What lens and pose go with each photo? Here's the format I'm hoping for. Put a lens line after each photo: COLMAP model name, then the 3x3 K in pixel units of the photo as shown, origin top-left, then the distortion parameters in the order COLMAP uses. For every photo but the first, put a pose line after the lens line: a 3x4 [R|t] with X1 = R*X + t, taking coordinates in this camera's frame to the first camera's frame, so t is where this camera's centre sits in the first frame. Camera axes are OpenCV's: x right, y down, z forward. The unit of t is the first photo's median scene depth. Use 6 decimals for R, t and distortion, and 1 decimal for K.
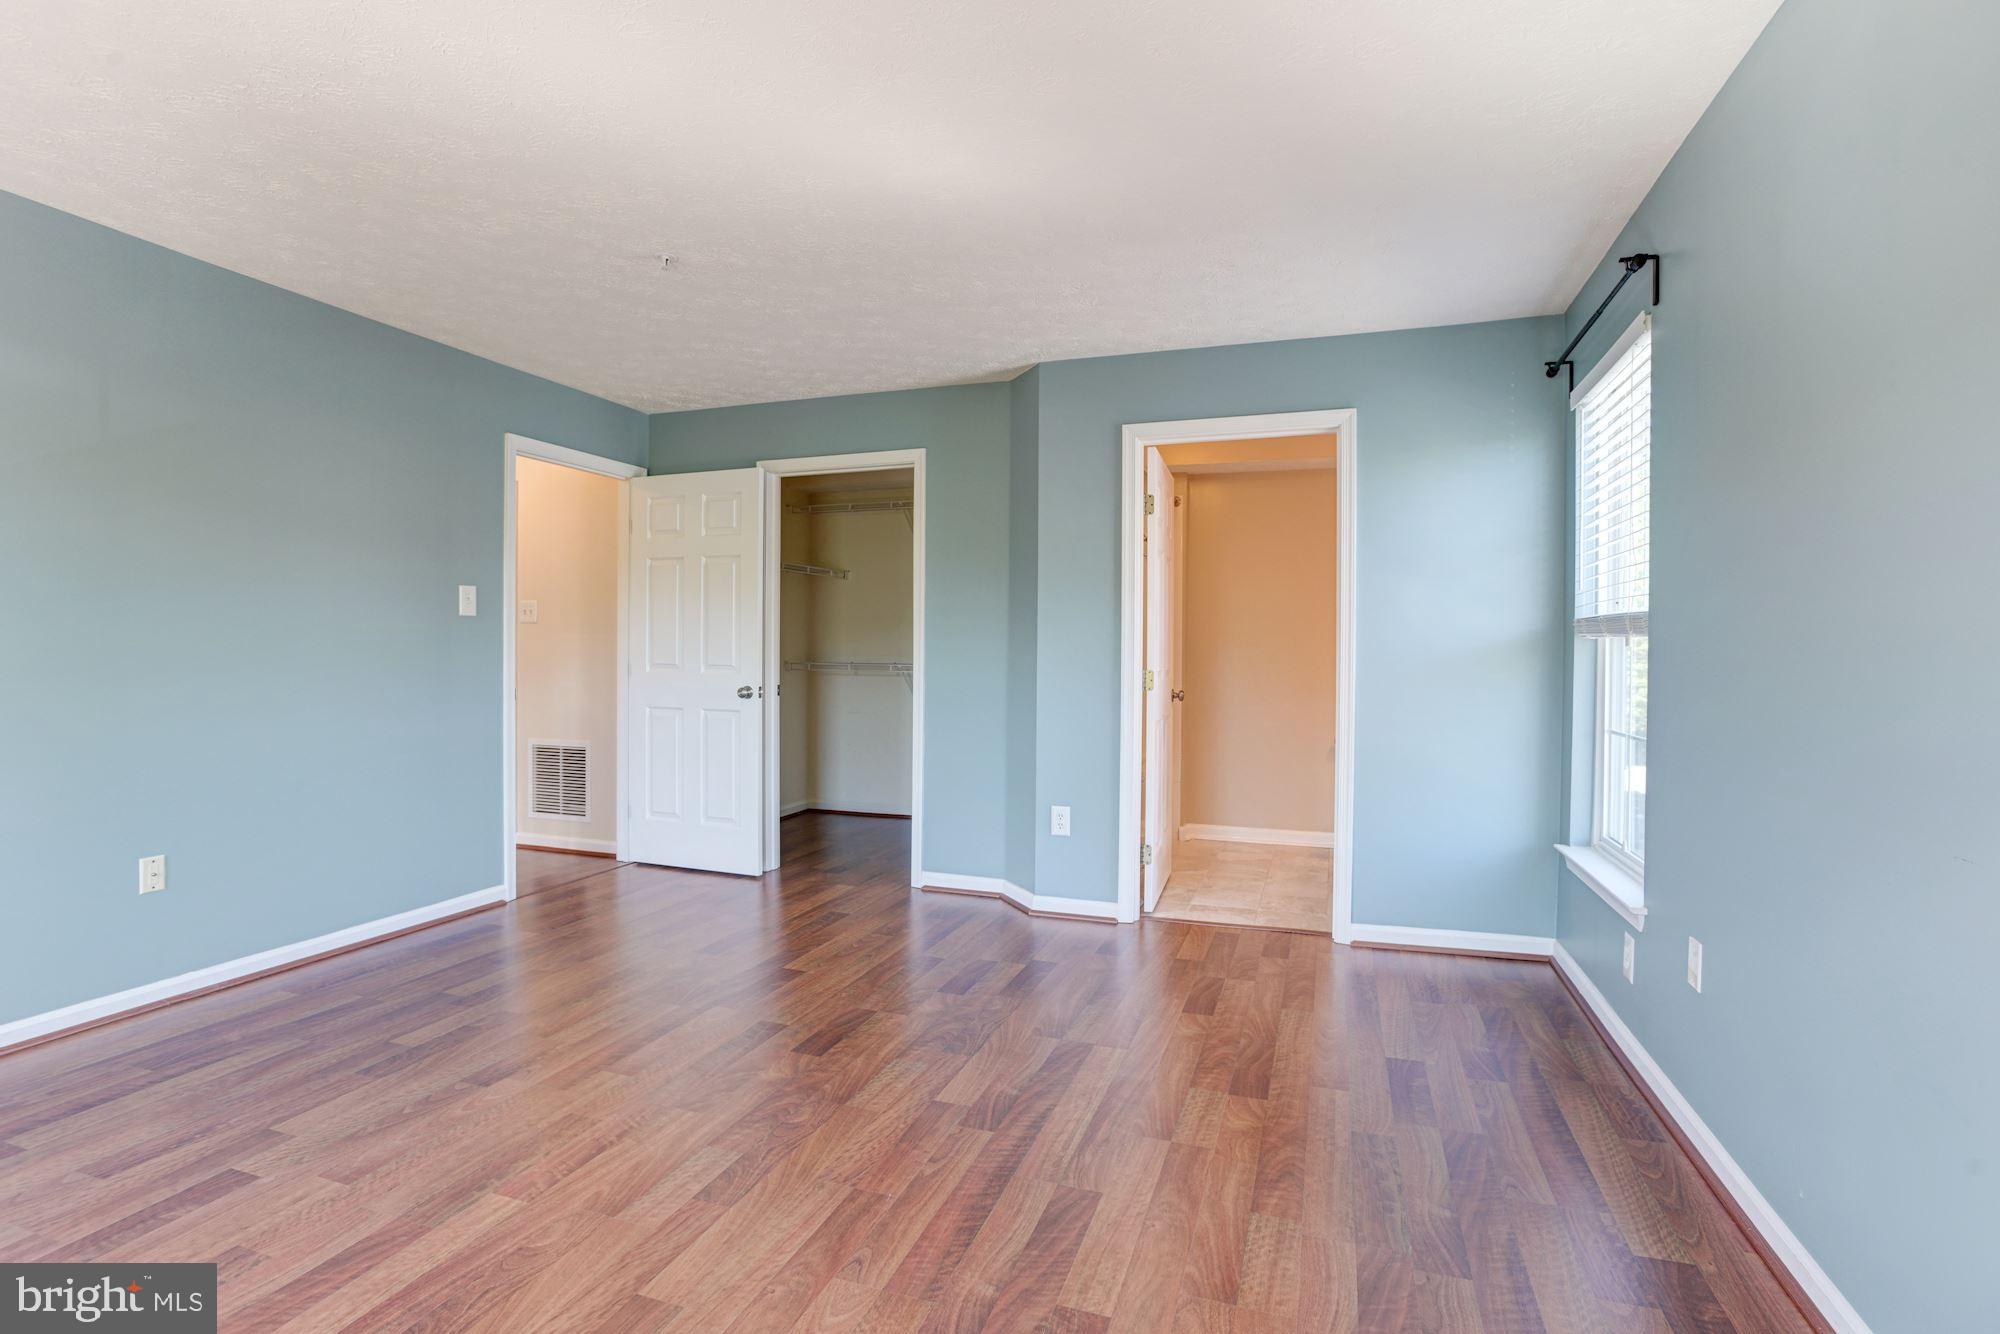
lens RADIAL K [[961.2, 0, 1000.1], [0, 961.2, 656.3], [0, 0, 1]] dist [-0.060656, 0.029987]
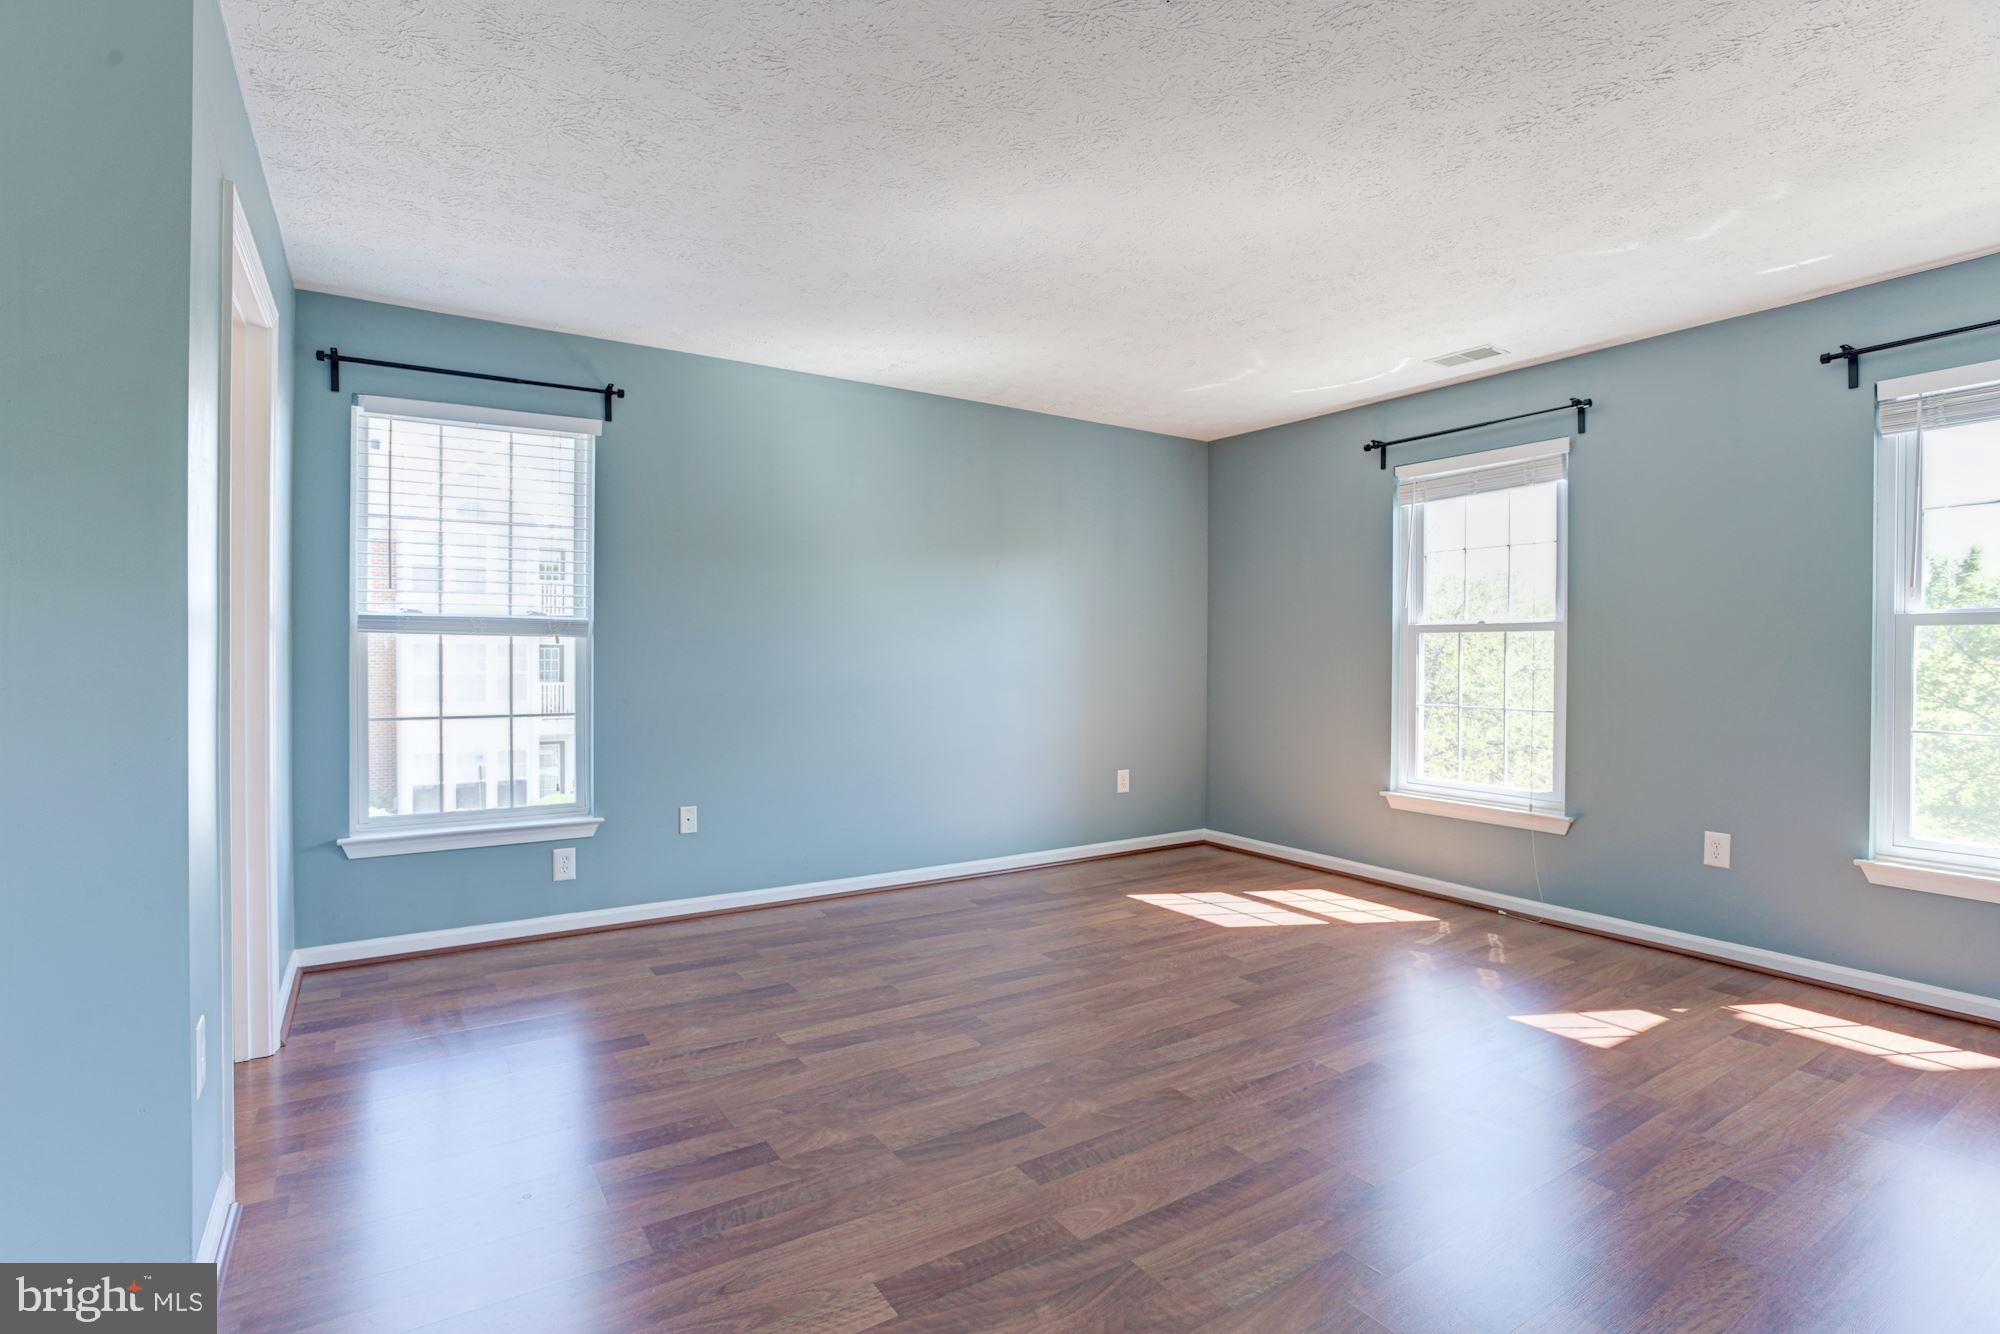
lens RADIAL K [[961.2, 0, 1000.1], [0, 961.2, 656.3], [0, 0, 1]] dist [-0.060656, 0.029987]
pose [[-0.792257, -0.013469, 0.610039, -0.843154], [-0.006567, 0.999887, 0.013549, -0.018938], [-0.610153, 0.006728, -0.792255, 2.041034]]
